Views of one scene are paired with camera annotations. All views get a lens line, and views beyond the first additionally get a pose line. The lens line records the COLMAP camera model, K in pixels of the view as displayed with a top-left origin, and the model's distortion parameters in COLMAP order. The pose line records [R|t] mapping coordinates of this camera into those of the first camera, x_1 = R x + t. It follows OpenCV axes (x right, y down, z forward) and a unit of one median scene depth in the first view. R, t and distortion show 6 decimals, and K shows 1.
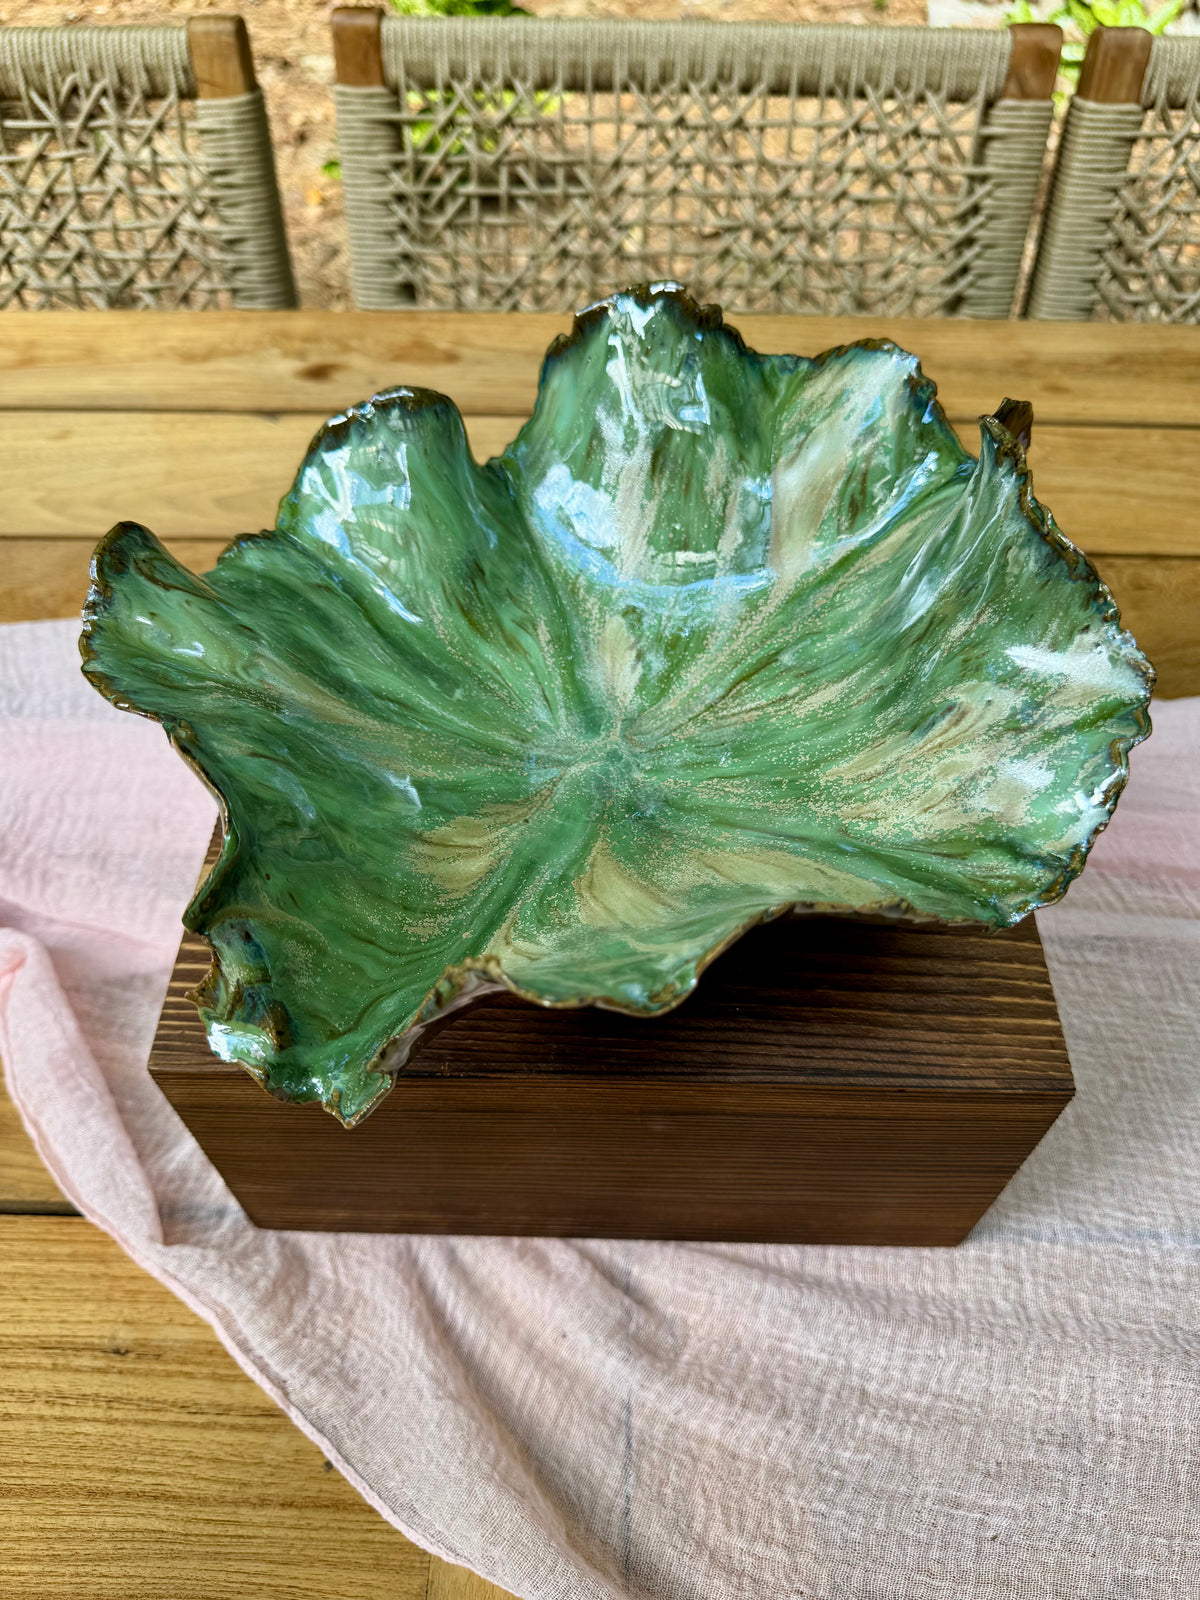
lens RADIAL K [[1173.6, 0, 617.5], [0, 1173.6, 793.5], [0, 0, 1]] dist [-0.007628, -0.015227]
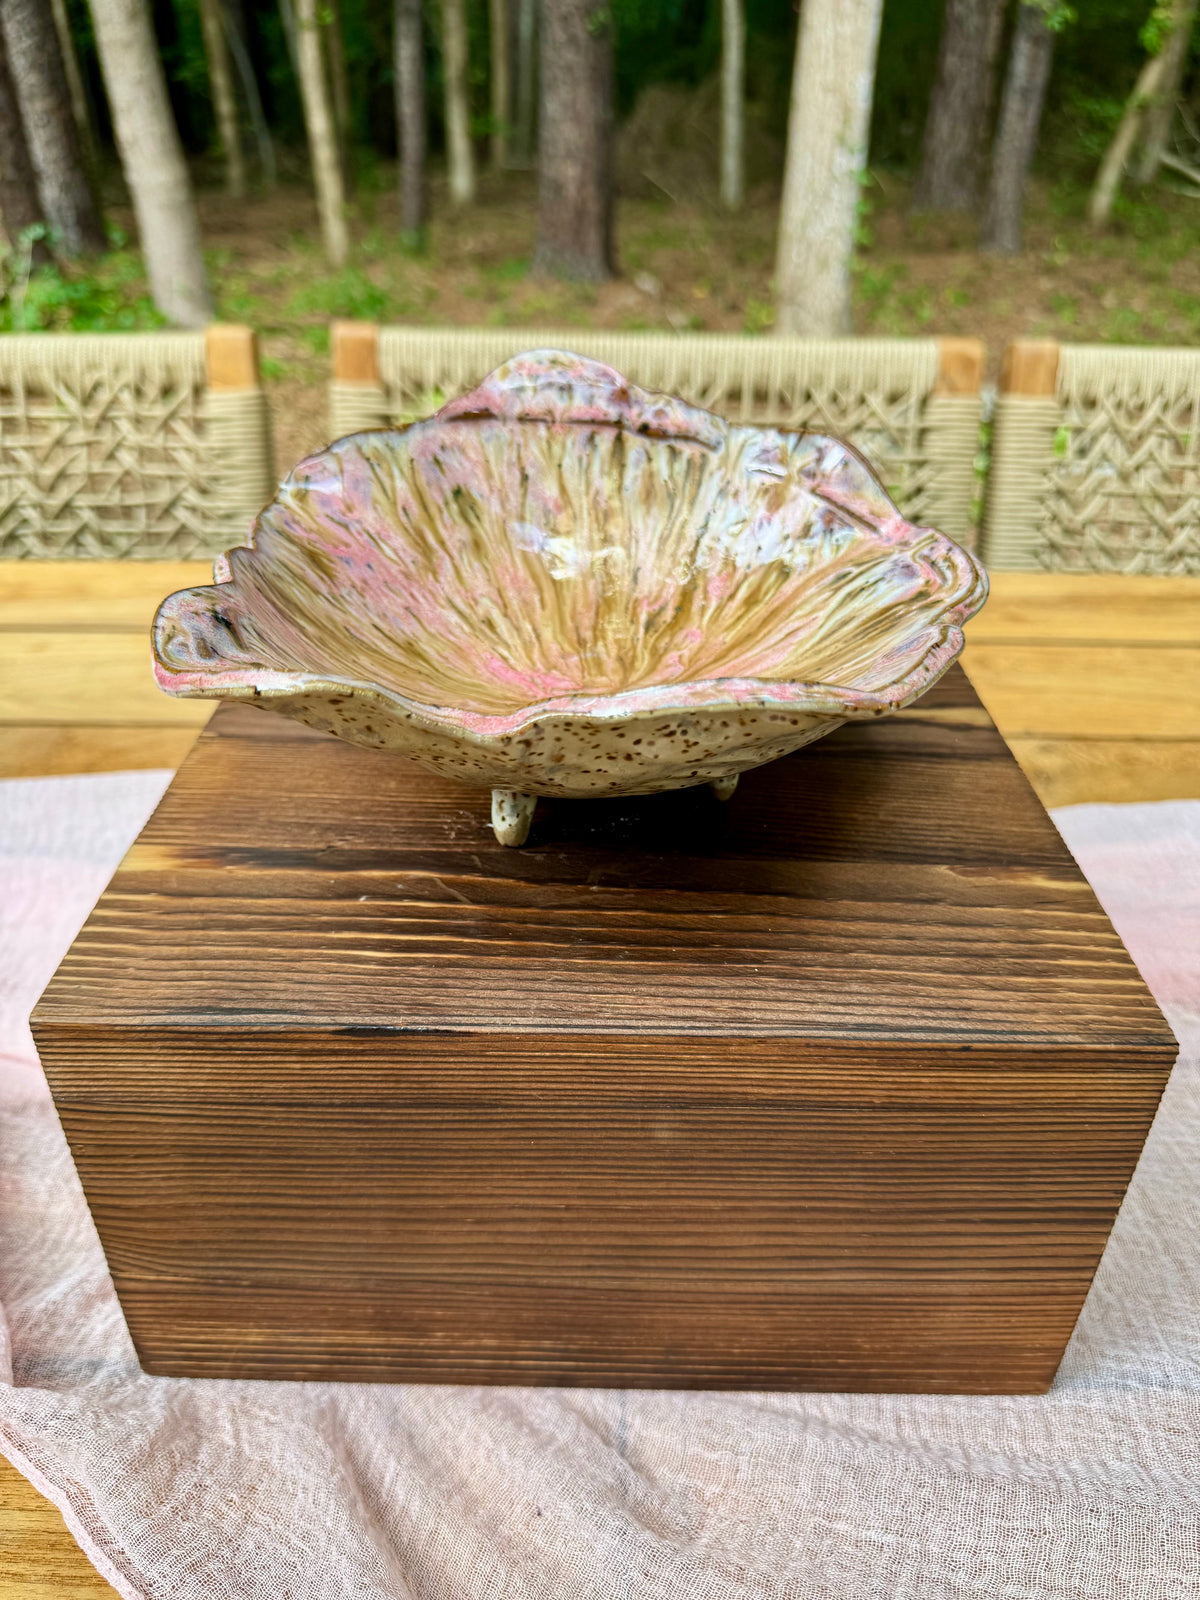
lens RADIAL K [[1185.6, 0, 601.8], [0, 1185.6, 788.7], [0, 0, 1]] dist [-0.031916, 0.012431]
pose [[0.999872, -0.004186, 0.015434, -0.015515], [0.009147, 0.941364, -0.337270, 0.286116], [-0.013118, 0.337368, 0.941282, 0.145928]]
